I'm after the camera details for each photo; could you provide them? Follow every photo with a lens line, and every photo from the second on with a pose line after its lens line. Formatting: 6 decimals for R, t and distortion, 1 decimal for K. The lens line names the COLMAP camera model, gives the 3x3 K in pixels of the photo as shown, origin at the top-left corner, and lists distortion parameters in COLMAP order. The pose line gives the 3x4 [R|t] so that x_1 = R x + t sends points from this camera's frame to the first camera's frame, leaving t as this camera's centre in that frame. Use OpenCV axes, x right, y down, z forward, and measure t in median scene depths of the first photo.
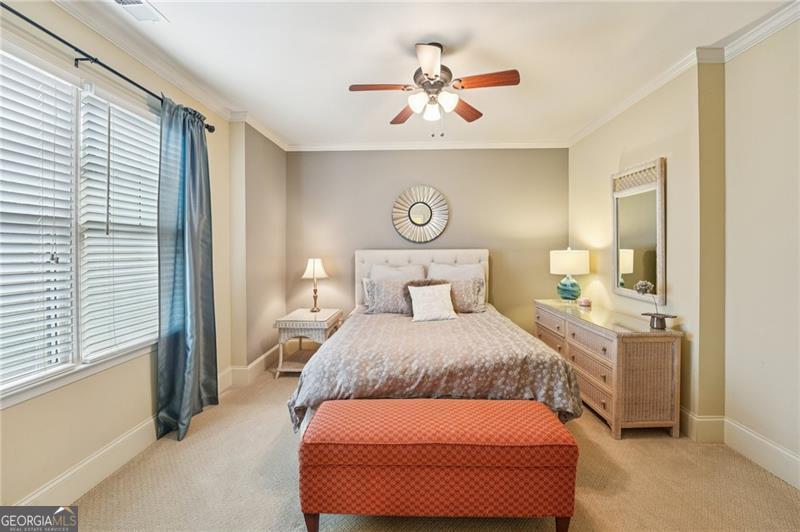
lens RADIAL K [[327.3, 0, 413.5], [0, 327.3, 250.3], [0, 0, 1]] dist [-0.024390, 0.000850]
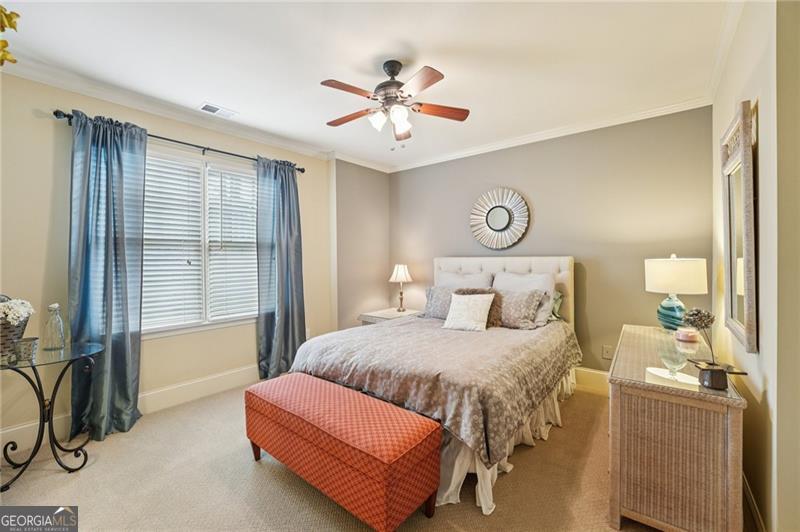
lens RADIAL K [[327.3, 0, 400.1], [0, 327.3, 261.8], [0, 0, 1]] dist [-0.024390, 0.000850]
pose [[0.791603, 0.010250, -0.610950, 0.581206], [-0.001400, 0.999887, 0.014961, -0.003223], [0.611034, -0.010987, 0.791528, 0.142543]]
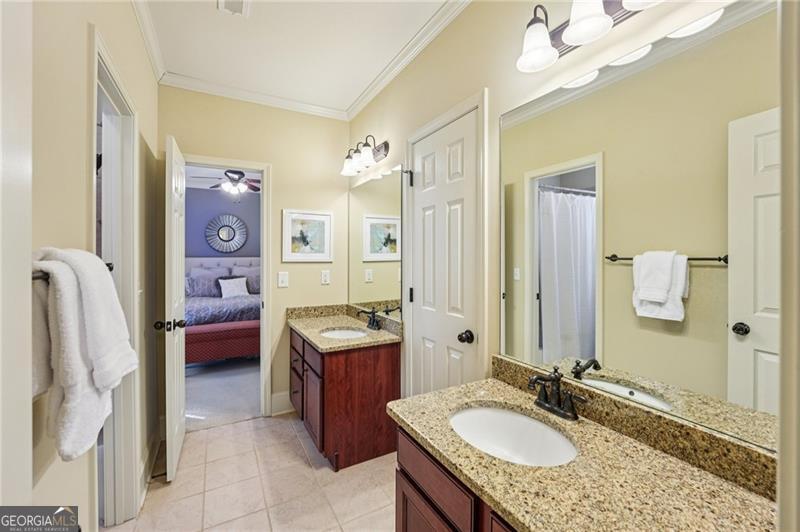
lens RADIAL K [[327.3, 0, 395.0], [0, 327.3, 258.0], [0, 0, 1]] dist [-0.024390, 0.000850]
pose [[0.873968, 0.004788, 0.485960, -0.044023], [-0.005607, 0.999984, 0.000232, -0.005807], [-0.485951, -0.002928, 0.873981, -1.087437]]
